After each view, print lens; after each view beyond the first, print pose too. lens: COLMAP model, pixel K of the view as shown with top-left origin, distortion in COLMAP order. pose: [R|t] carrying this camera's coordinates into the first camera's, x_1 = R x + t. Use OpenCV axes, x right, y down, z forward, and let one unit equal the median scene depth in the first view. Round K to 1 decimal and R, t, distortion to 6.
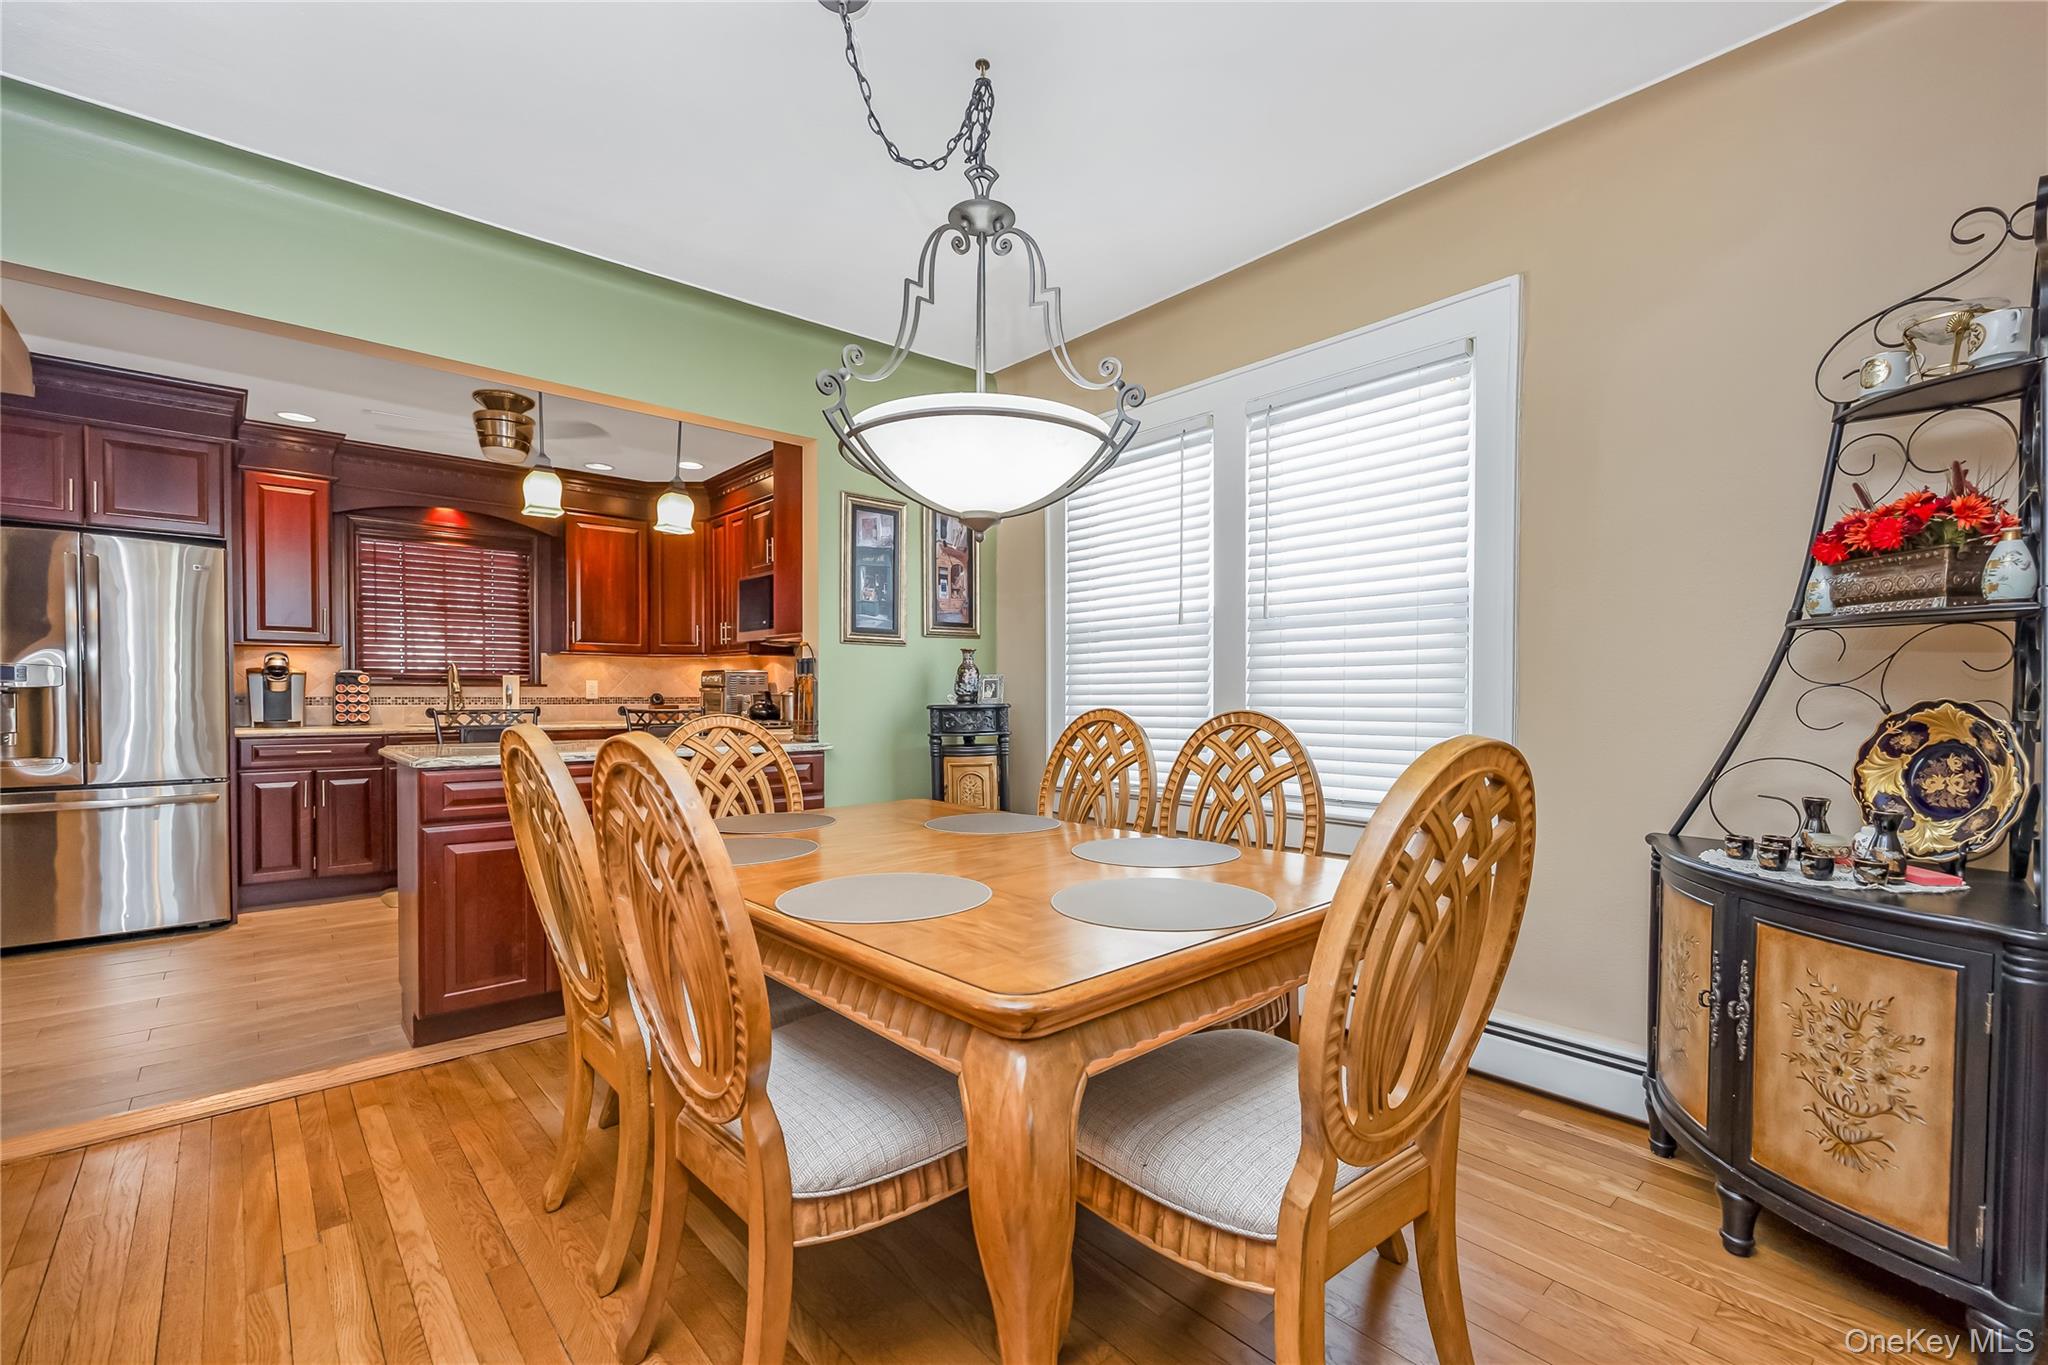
lens RADIAL K [[841.4, 0, 1024.0], [0, 841.4, 682.5], [0, 0, 1]] dist [0.000069, 0.000245]
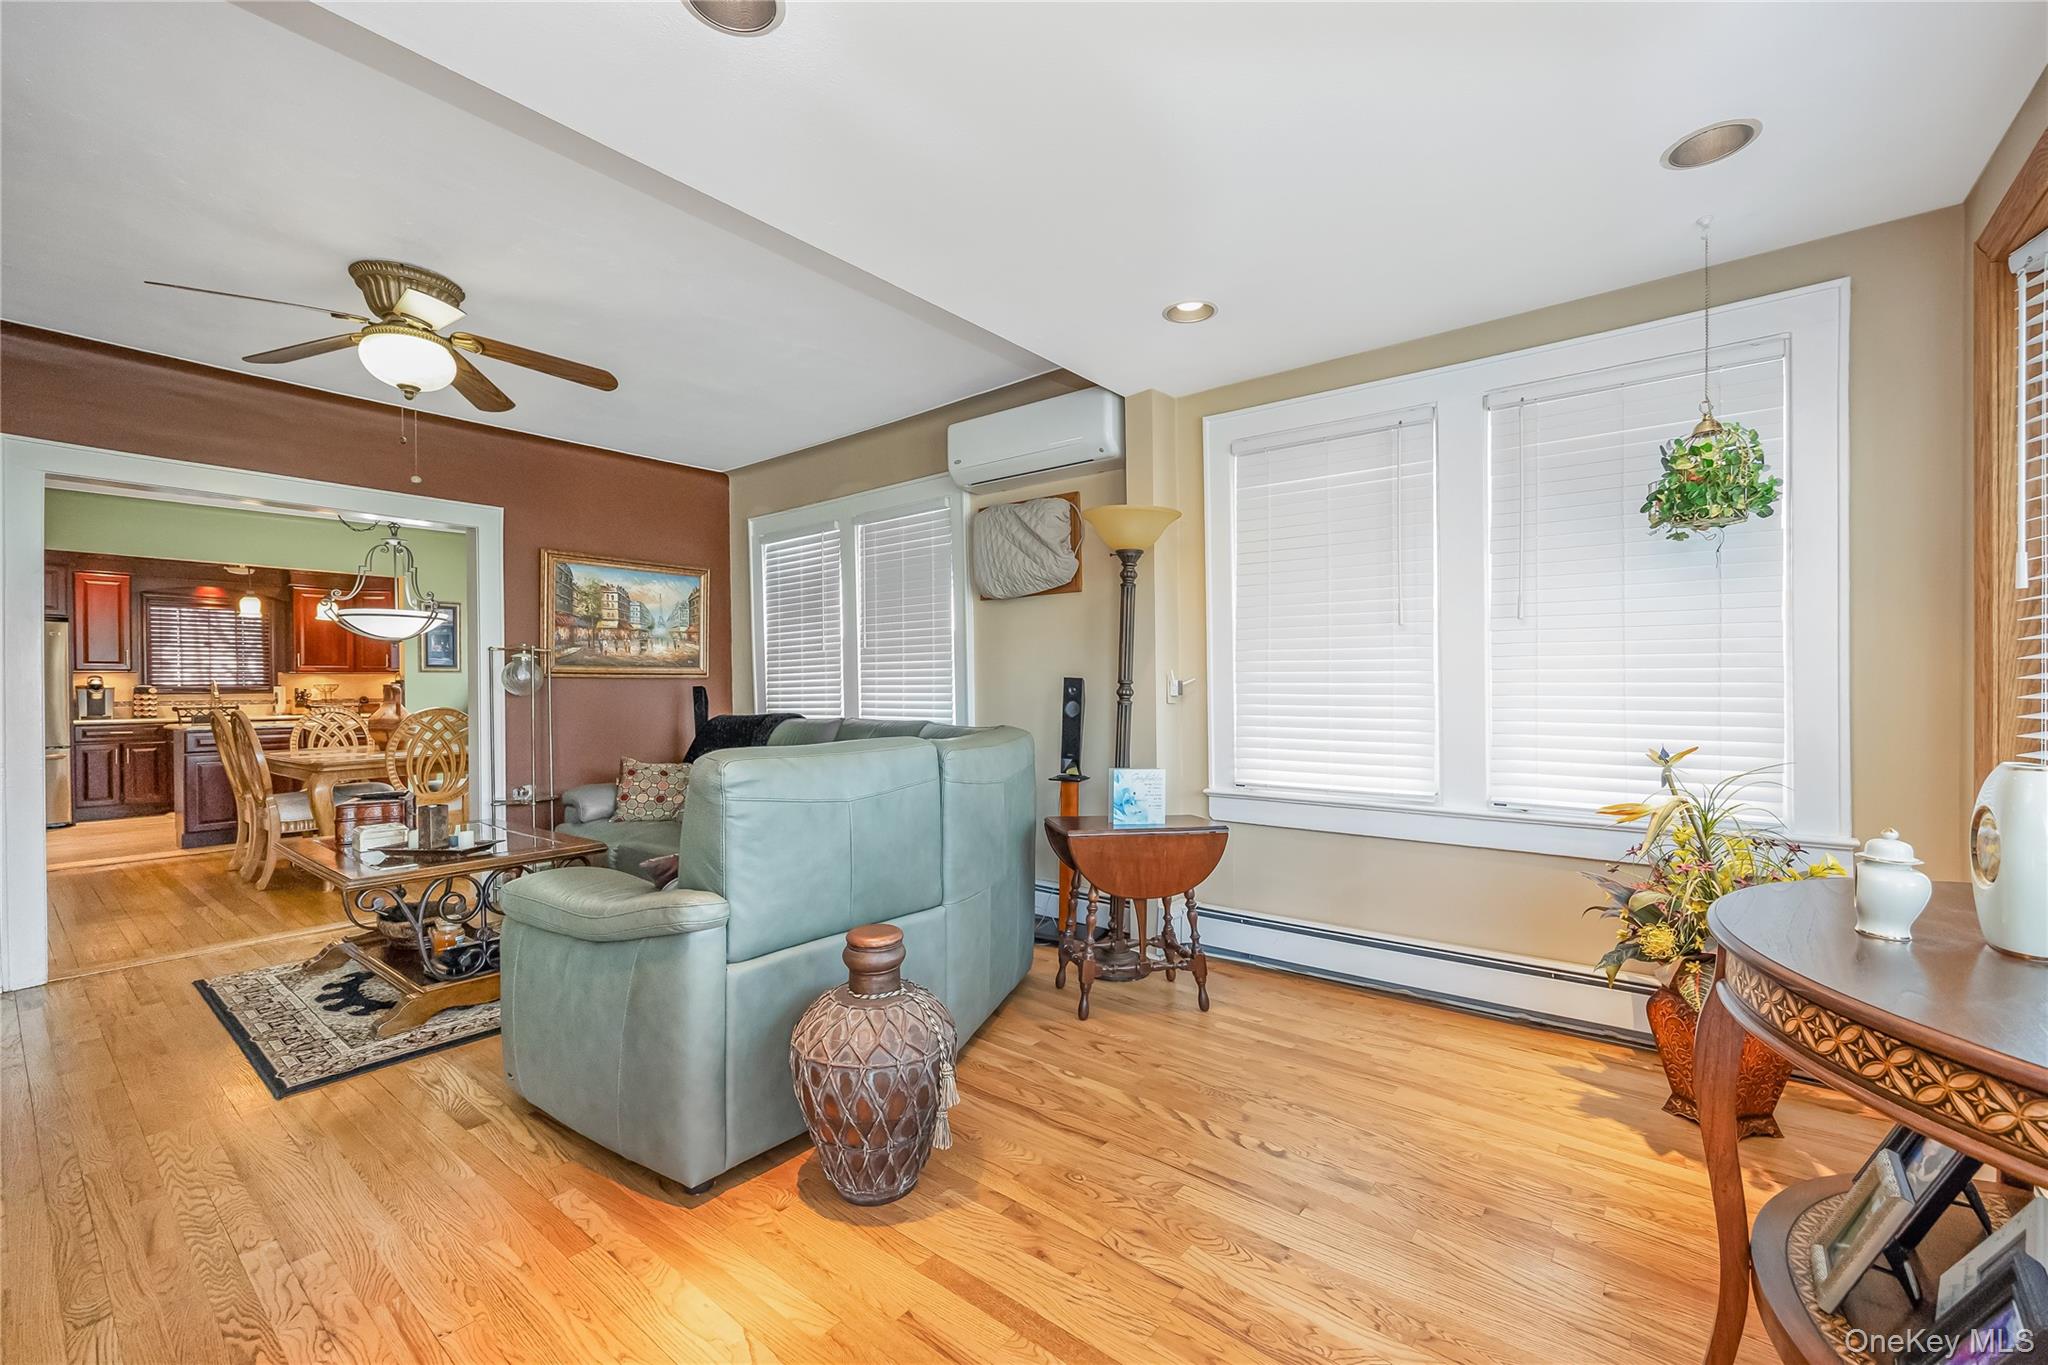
lens RADIAL K [[841.4, 0, 1024.0], [0, 841.4, 682.5], [0, 0, 1]] dist [0.000069, 0.000245]
pose [[0.989030, -0.007799, 0.147512, 0.742765], [0.007213, 0.999964, 0.004502, -0.016526], [-0.147541, -0.003389, 0.989050, -0.990851]]
